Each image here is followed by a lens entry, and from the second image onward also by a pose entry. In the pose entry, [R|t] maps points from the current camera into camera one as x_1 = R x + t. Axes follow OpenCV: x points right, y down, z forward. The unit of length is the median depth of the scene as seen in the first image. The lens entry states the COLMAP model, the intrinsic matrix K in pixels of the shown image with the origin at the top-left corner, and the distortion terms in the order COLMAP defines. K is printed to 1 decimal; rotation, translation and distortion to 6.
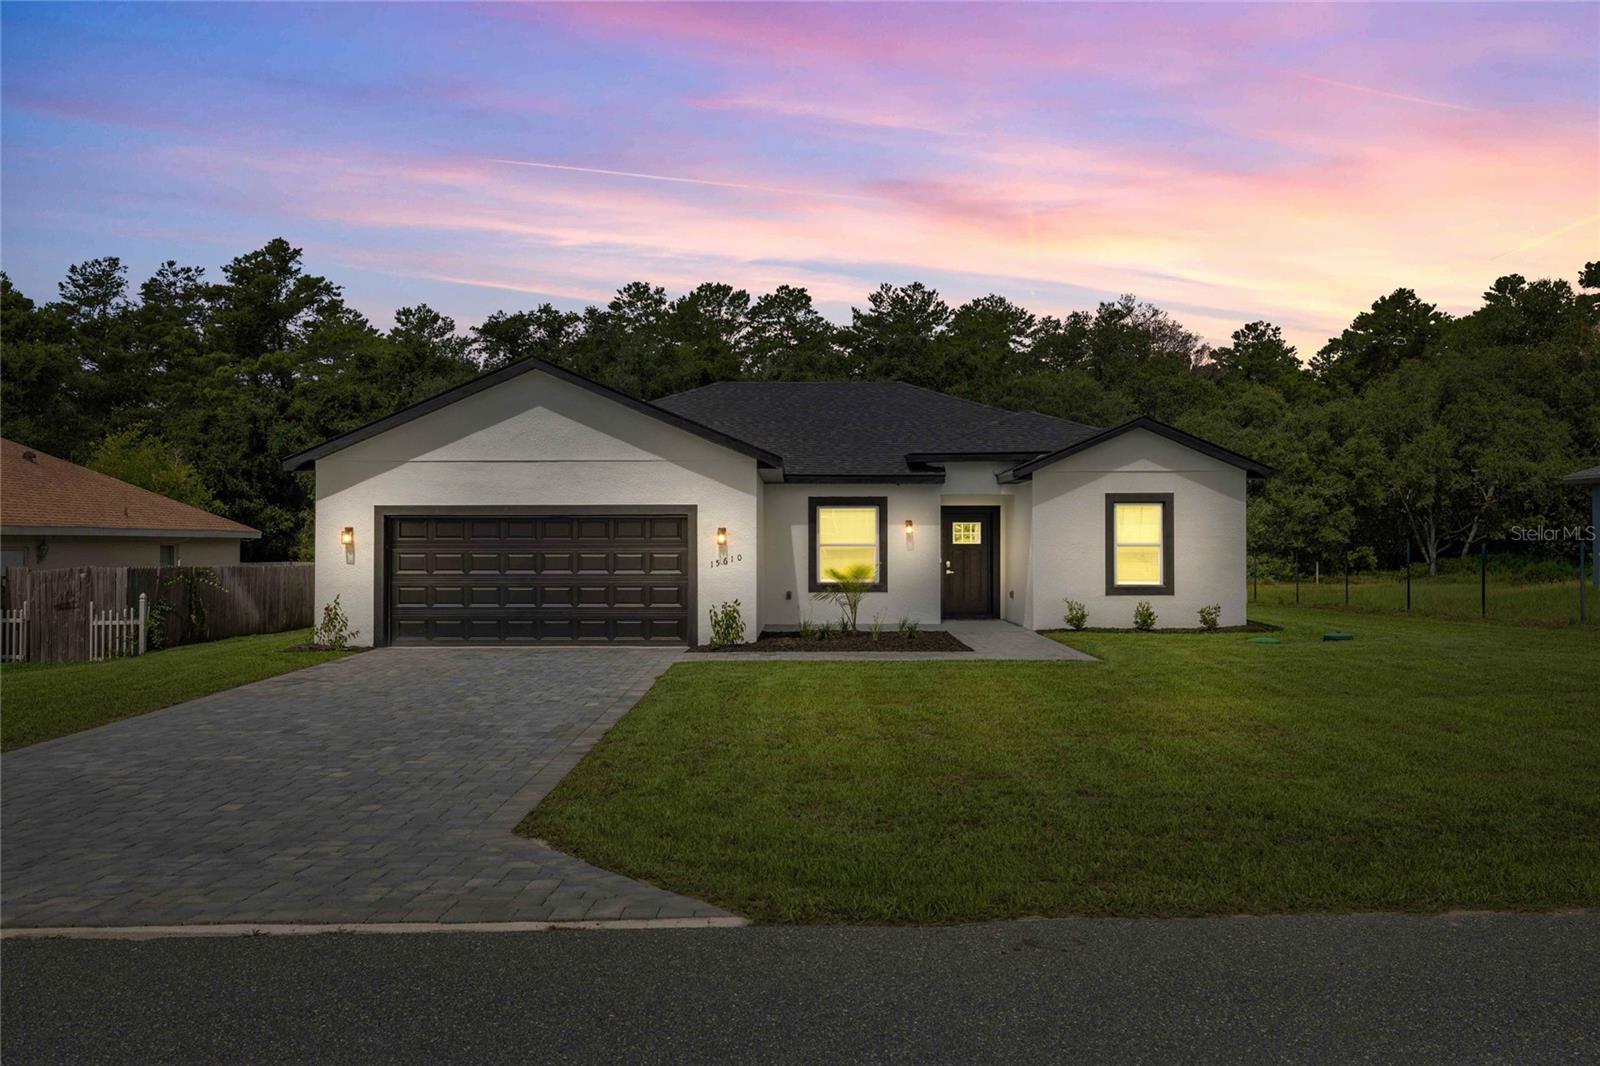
lens RADIAL K [[1306.3, 0, 807.0], [0, 1306.3, 534.2], [0, 0, 1]] dist [0.011344, 0.003286]
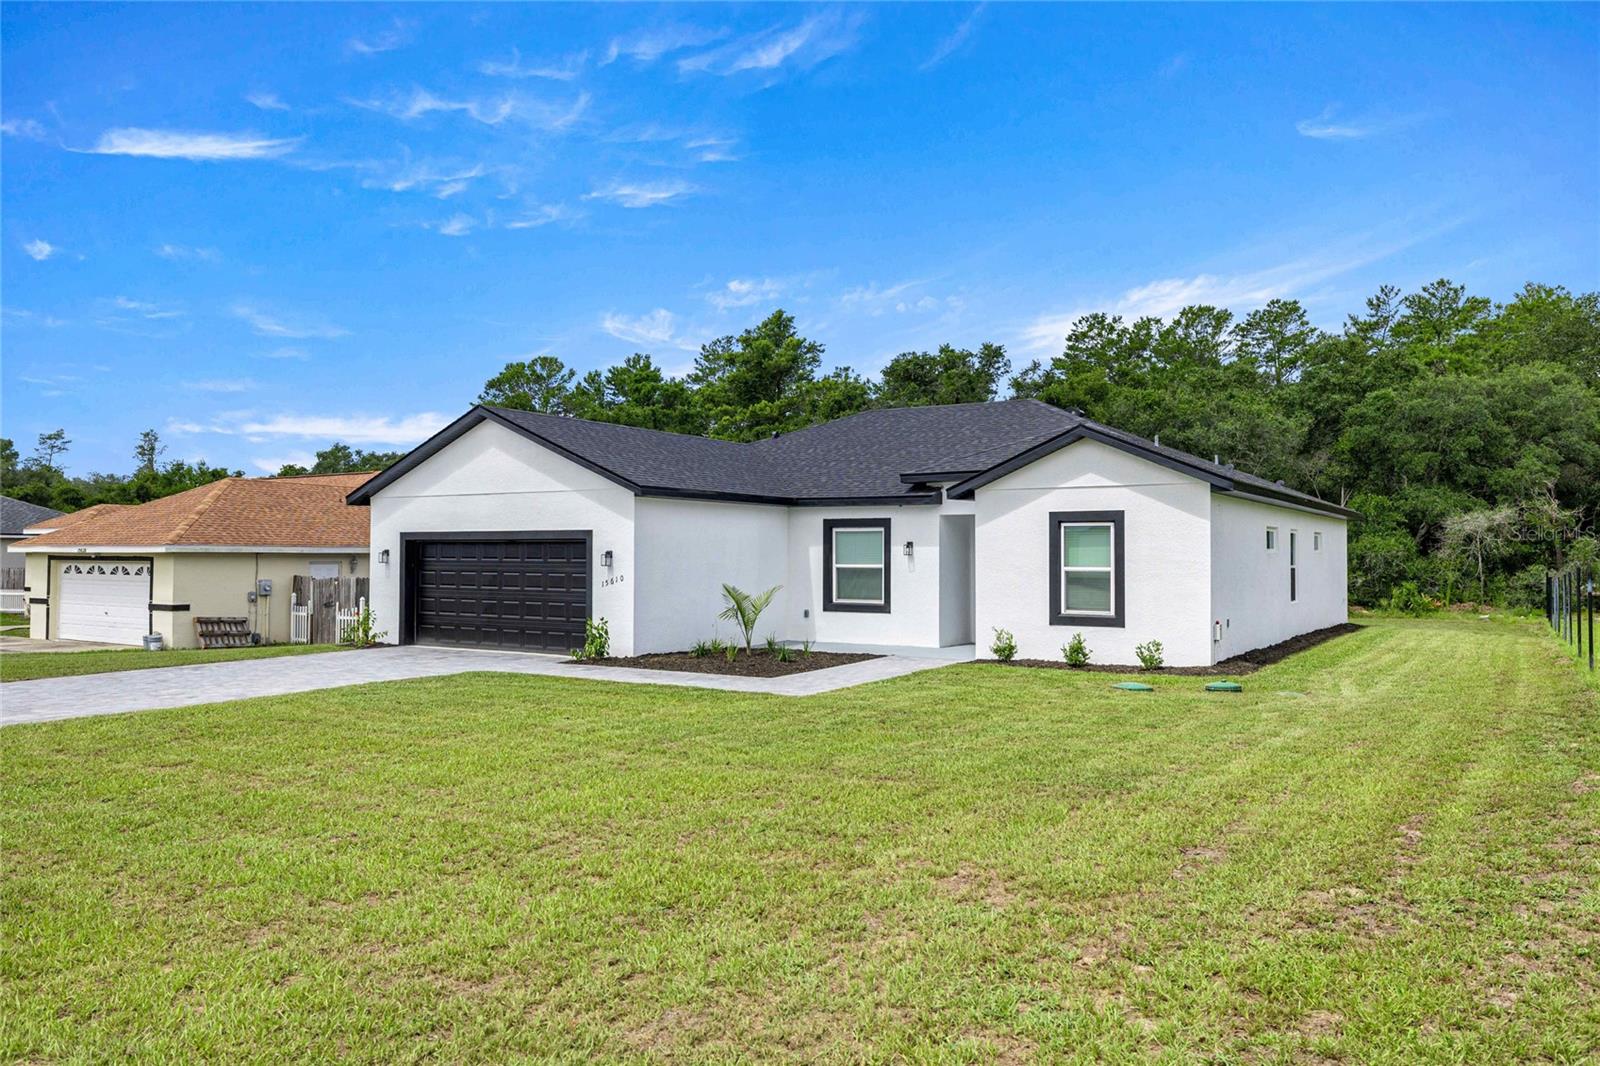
lens RADIAL K [[1152.3, 0, 801.7], [0, 1152.3, 538.1], [0, 0, 1]] dist [0.003386, 0.002890]
pose [[0.849669, -0.002677, -0.527309, 0.472704], [-0.000973, 0.999977, -0.006645, -0.007374], [0.527315, 0.006159, 0.849648, 0.217729]]
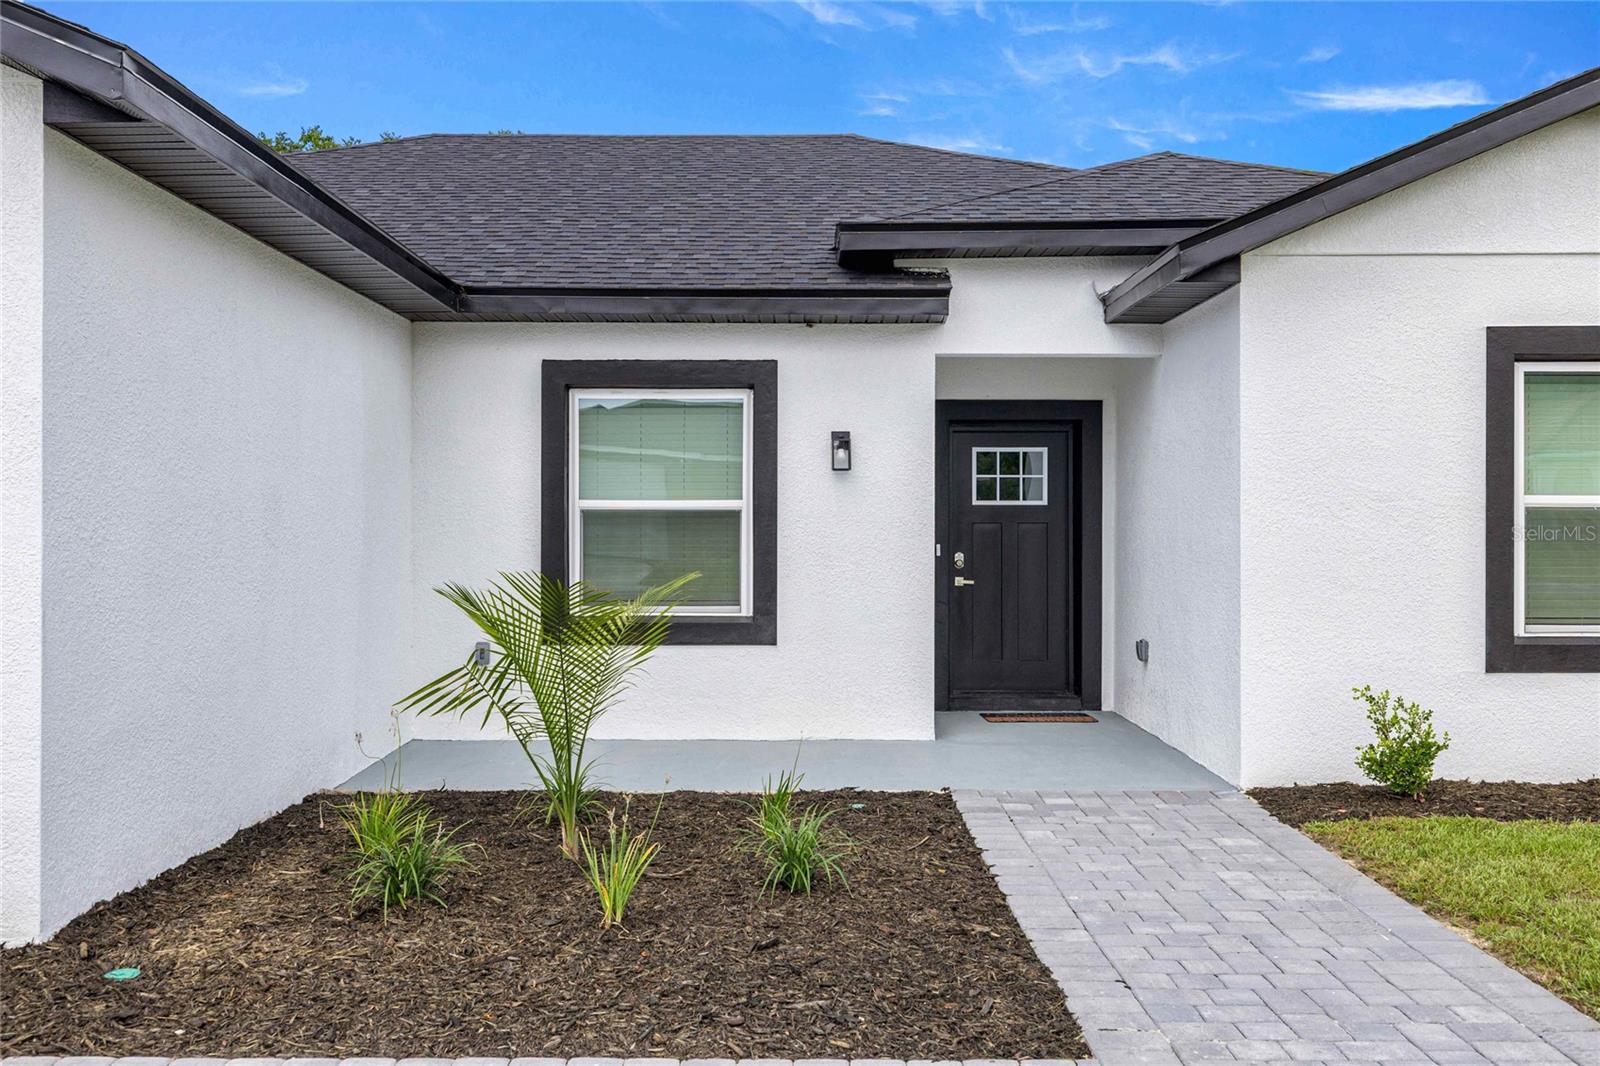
lens RADIAL K [[1504.2, 0, 799.8], [0, 1504.2, 525.5], [0, 0, 1]] dist [0.003194, 0.000000]
pose [[0.999988, 0.003349, -0.003558, 0.069361], [-0.003321, 0.999964, 0.007795, 0.010751], [0.003584, -0.007783, 0.999963, 0.618342]]
